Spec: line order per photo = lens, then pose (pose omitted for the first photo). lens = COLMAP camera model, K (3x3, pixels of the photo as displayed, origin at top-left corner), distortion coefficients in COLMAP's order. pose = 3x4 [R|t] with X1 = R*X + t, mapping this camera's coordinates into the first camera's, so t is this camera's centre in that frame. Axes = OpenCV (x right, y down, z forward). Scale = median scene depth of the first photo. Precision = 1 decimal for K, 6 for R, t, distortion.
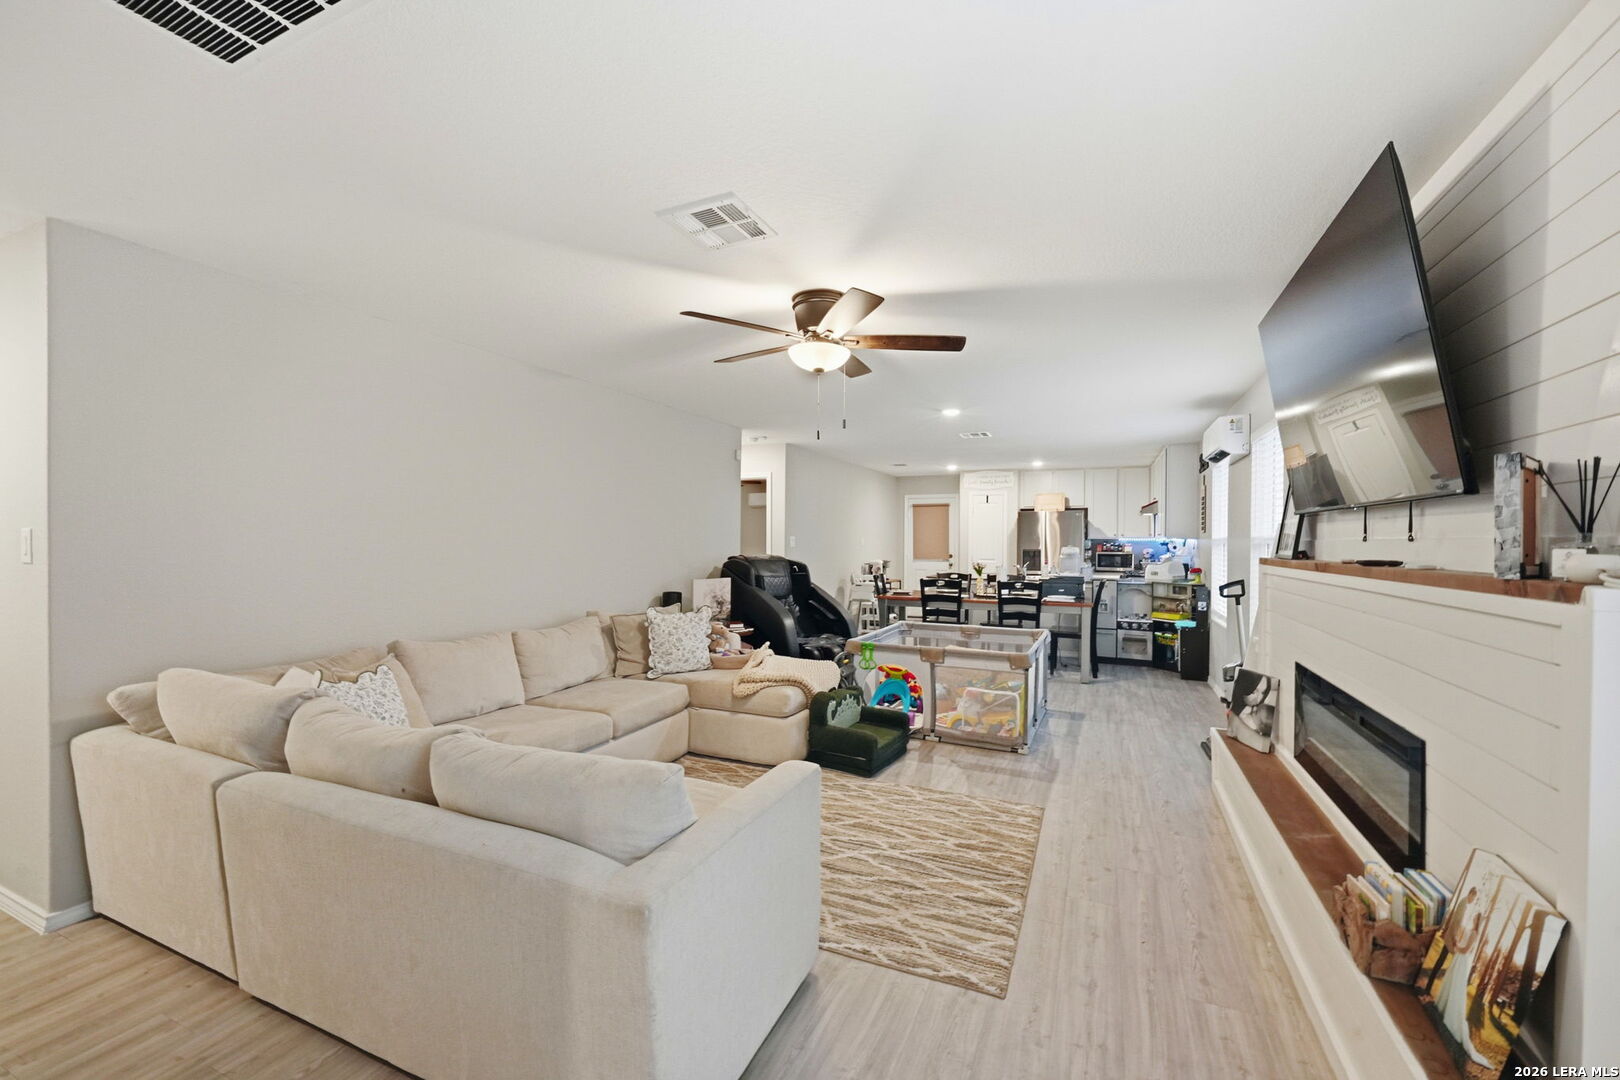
lens RADIAL K [[655.5, 0, 822.7], [0, 655.5, 541.9], [0, 0, 1]] dist [-0.011171, -0.000237]
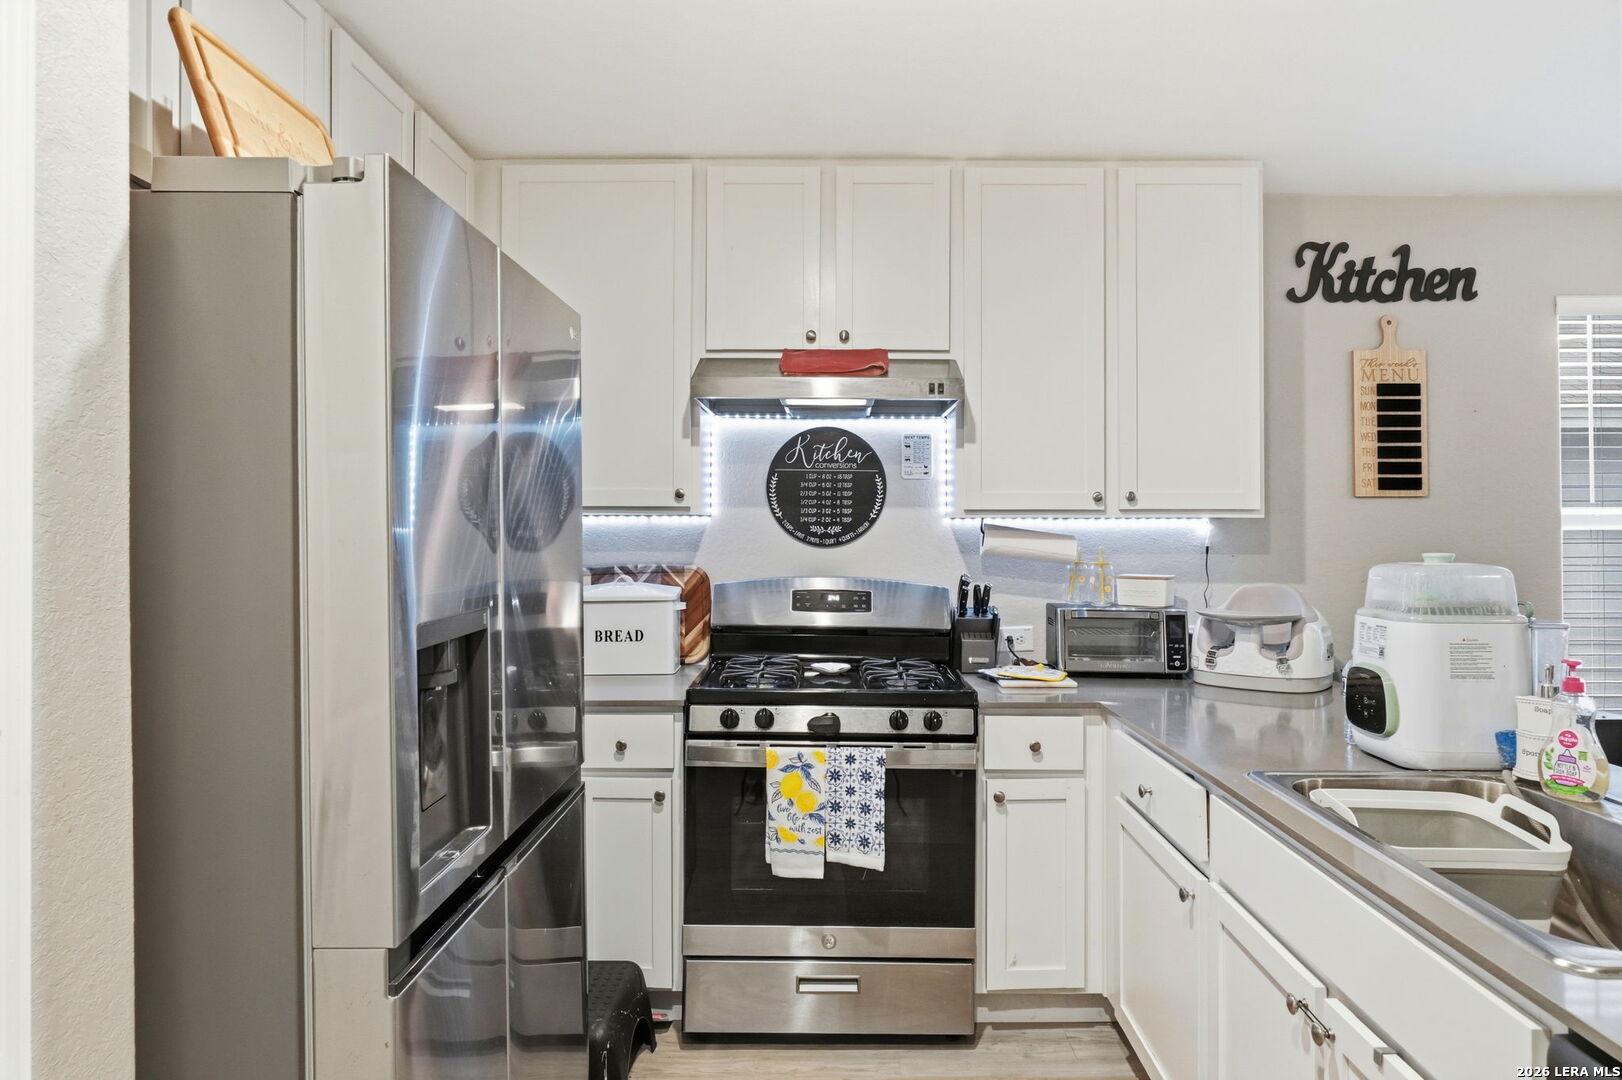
lens RADIAL K [[993.2, 0, 835.4], [0, 993.2, 517.8], [0, 0, 1]] dist [-0.008844, 0.003993]
pose [[-0.383571, 0.002861, 0.923507, 0.486906], [0.001914, 0.999996, -0.002303, -0.006967], [-0.923509, 0.000884, -0.383575, 2.862257]]
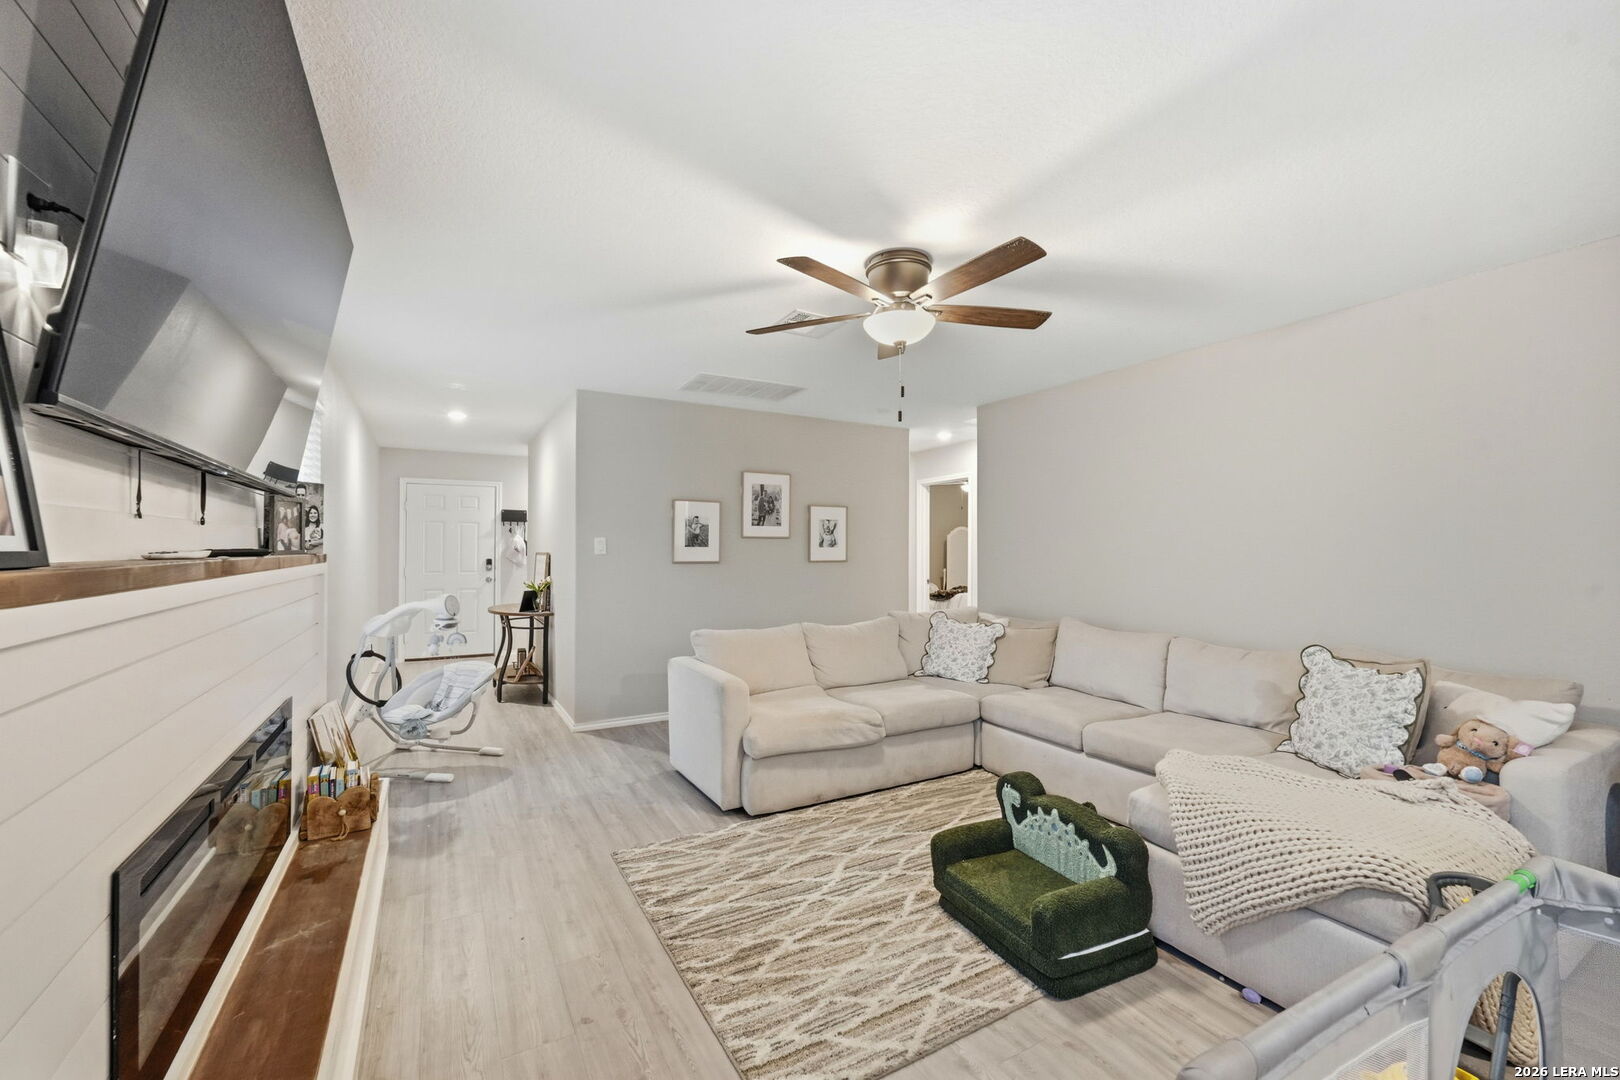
lens RADIAL K [[655.5, 0, 799.6], [0, 655.5, 537.9], [0, 0, 1]] dist [-0.011171, -0.000237]
pose [[-0.614699, -0.016134, -0.788597, 0.654471], [-0.001522, 0.999813, -0.019269, 0.018908], [0.788760, -0.010644, -0.614609, 1.243352]]
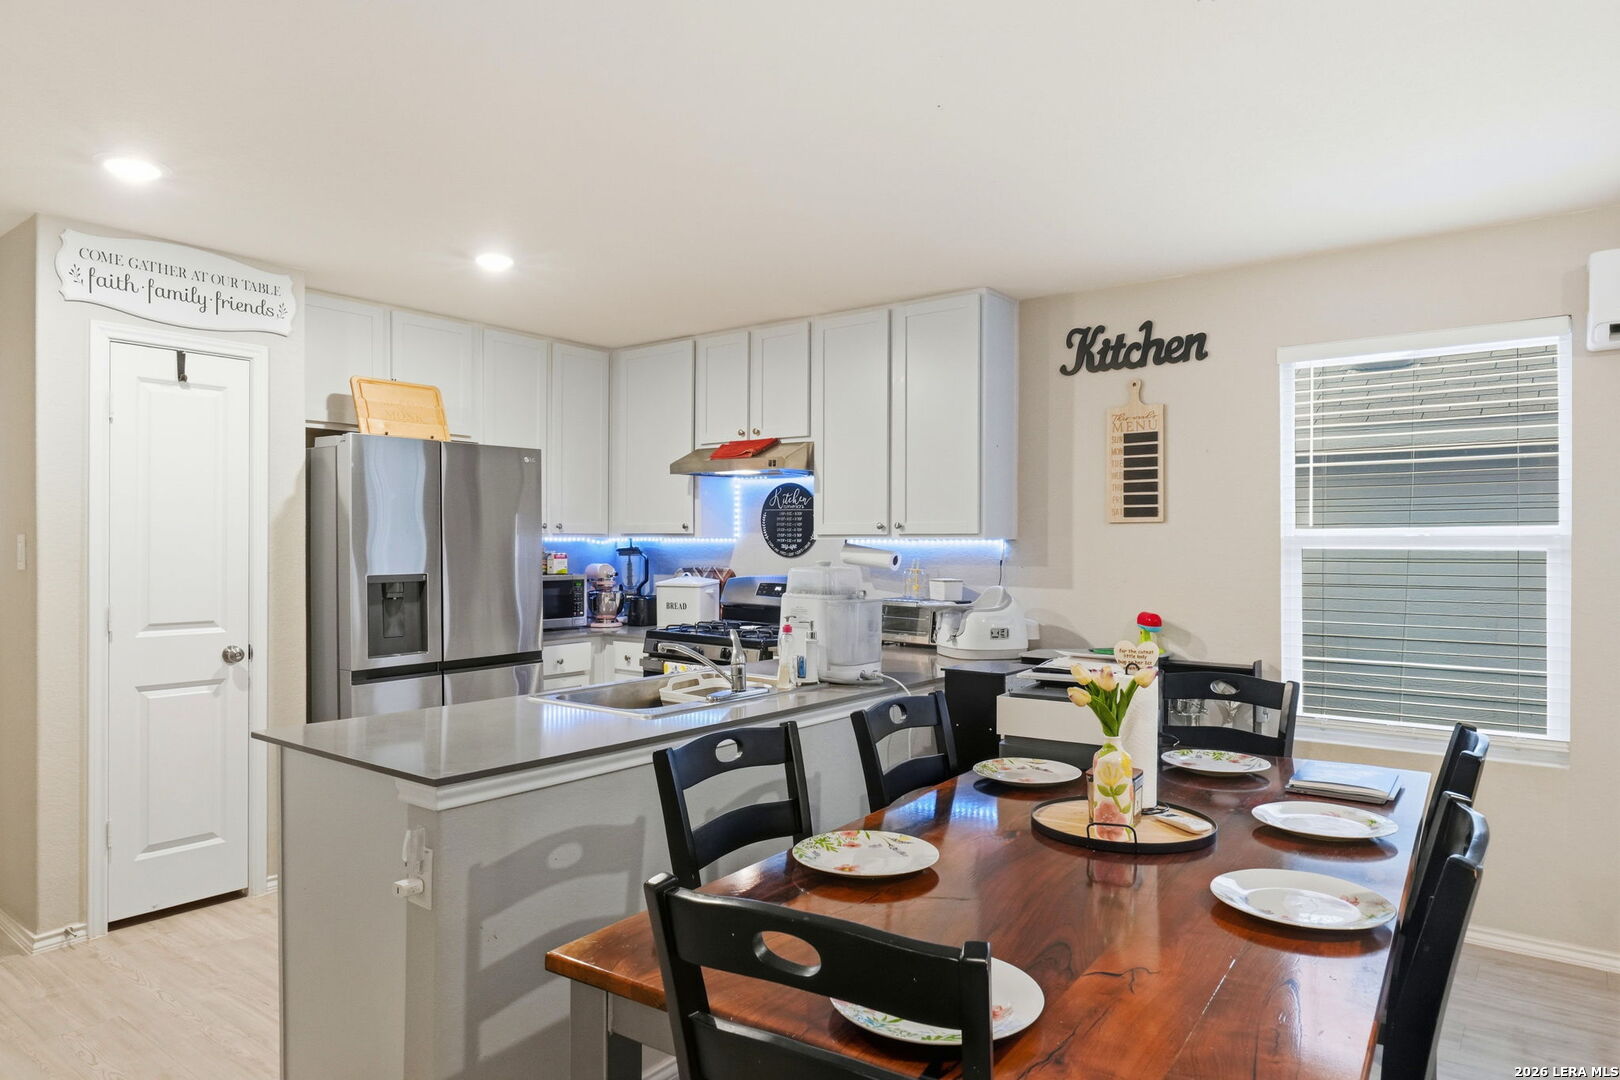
lens RADIAL K [[992.0, 0, 813.2], [0, 992.0, 541.9], [0, 0, 1]] dist [-0.008844, 0.003993]
pose [[0.253817, -0.003043, 0.967248, -0.104170], [0.002963, 0.999993, 0.002368, -0.008739], [-0.967248, 0.002265, 0.253824, 2.073454]]
